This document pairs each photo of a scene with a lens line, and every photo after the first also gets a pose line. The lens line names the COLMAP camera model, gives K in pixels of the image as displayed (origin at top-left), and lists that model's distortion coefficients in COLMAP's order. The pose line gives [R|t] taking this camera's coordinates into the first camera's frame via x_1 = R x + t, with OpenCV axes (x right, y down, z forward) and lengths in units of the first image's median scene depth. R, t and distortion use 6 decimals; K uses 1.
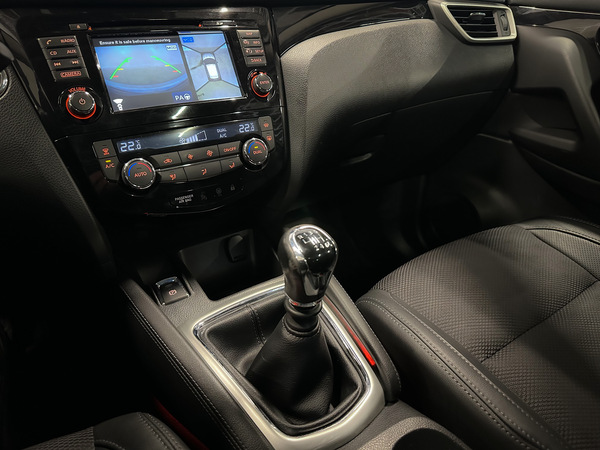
lens RADIAL K [[423.6, 0, 300.0], [0, 423.6, 225.0], [0, 0, 1]] dist [0.061611, -0.101432]
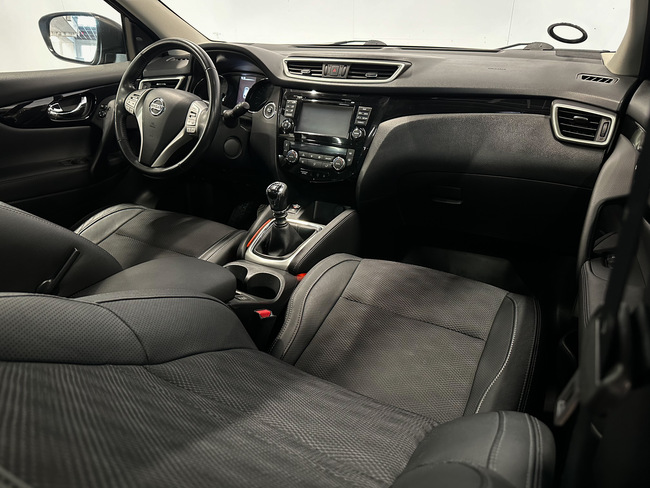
lens RADIAL K [[458.9, 0, 325.0], [0, 458.9, 244.0], [0, 0, 1]] dist [0.061611, -0.101432]
pose [[0.424736, 0.387839, -0.818034, 2.070891], [-0.413612, 0.886903, 0.205737, -0.290746], [0.805310, 0.250965, 0.537115, -0.171903]]
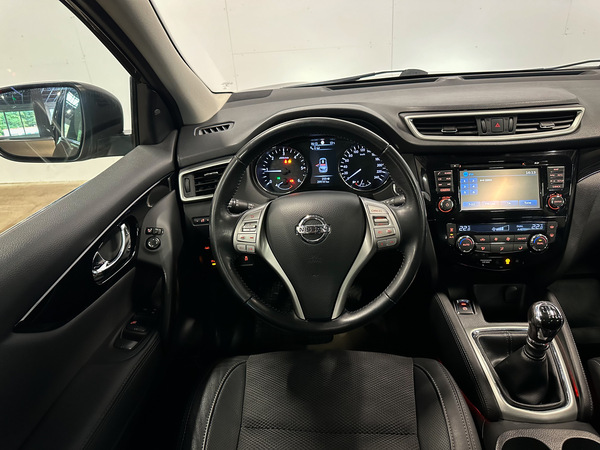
lens RADIAL K [[423.6, 0, 300.0], [0, 423.6, 225.0], [0, 0, 1]] dist [0.061611, -0.101432]
pose [[0.766607, 0.237180, -0.596707, 0.167394], [-0.234838, 0.968464, 0.083243, -0.178752], [0.597632, 0.076315, 0.798130, -0.927449]]
